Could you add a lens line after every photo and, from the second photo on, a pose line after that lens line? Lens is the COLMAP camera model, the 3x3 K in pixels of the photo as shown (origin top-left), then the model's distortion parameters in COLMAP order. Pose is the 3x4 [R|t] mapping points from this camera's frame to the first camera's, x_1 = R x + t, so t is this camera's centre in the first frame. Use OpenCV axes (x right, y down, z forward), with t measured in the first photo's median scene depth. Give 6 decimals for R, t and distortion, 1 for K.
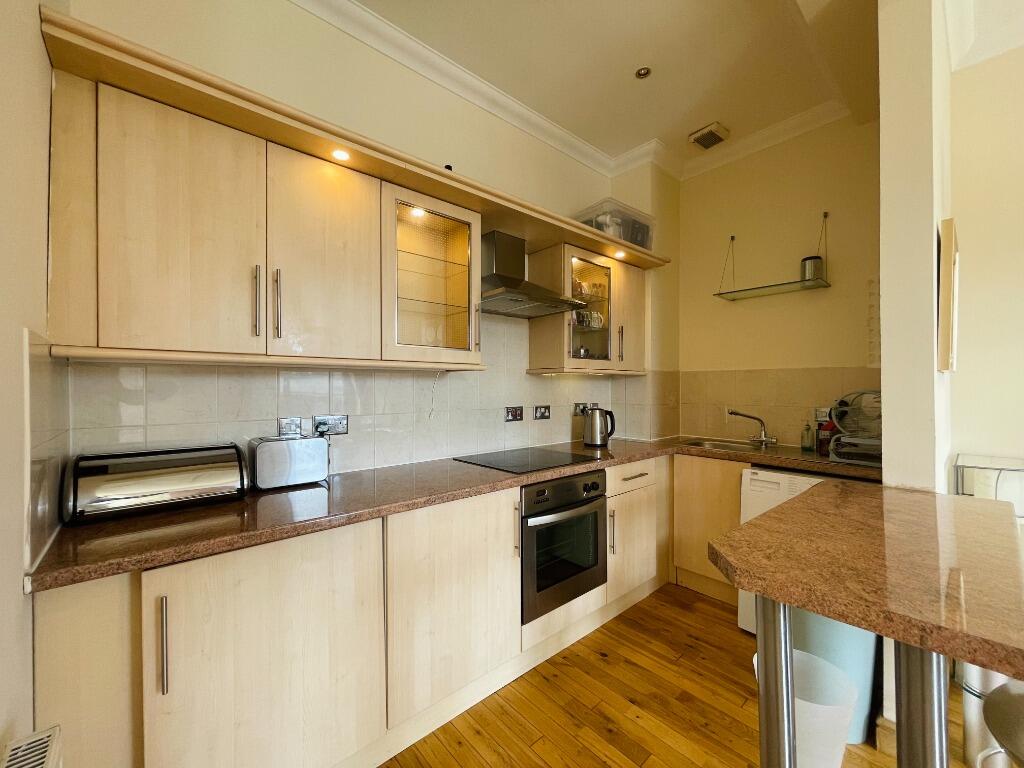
lens RADIAL K [[412.2, 0, 509.4], [0, 412.2, 387.2], [0, 0, 1]] dist [-0.001934, -0.000090]
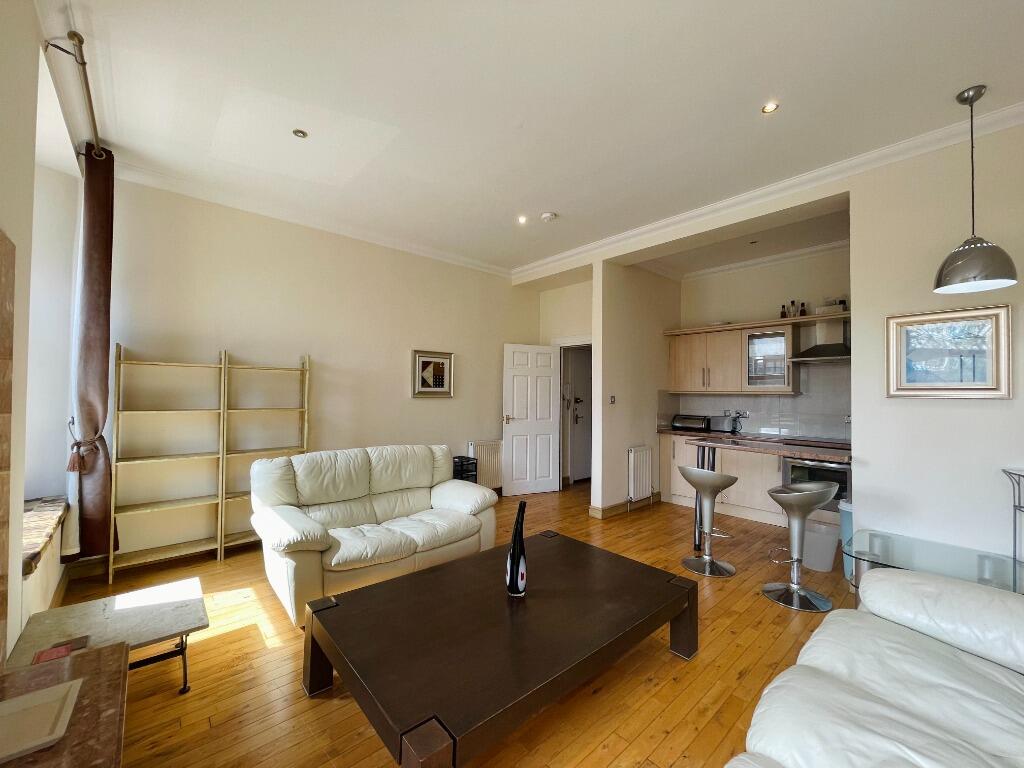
lens RADIAL K [[412.2, 0, 509.4], [0, 412.2, 387.2], [0, 0, 1]] dist [-0.001934, -0.000090]
pose [[-0.000566, -0.015894, -0.999874, 2.790003], [-0.013591, 0.999781, -0.015885, -0.033787], [0.999907, 0.013581, -0.000782, -0.671470]]
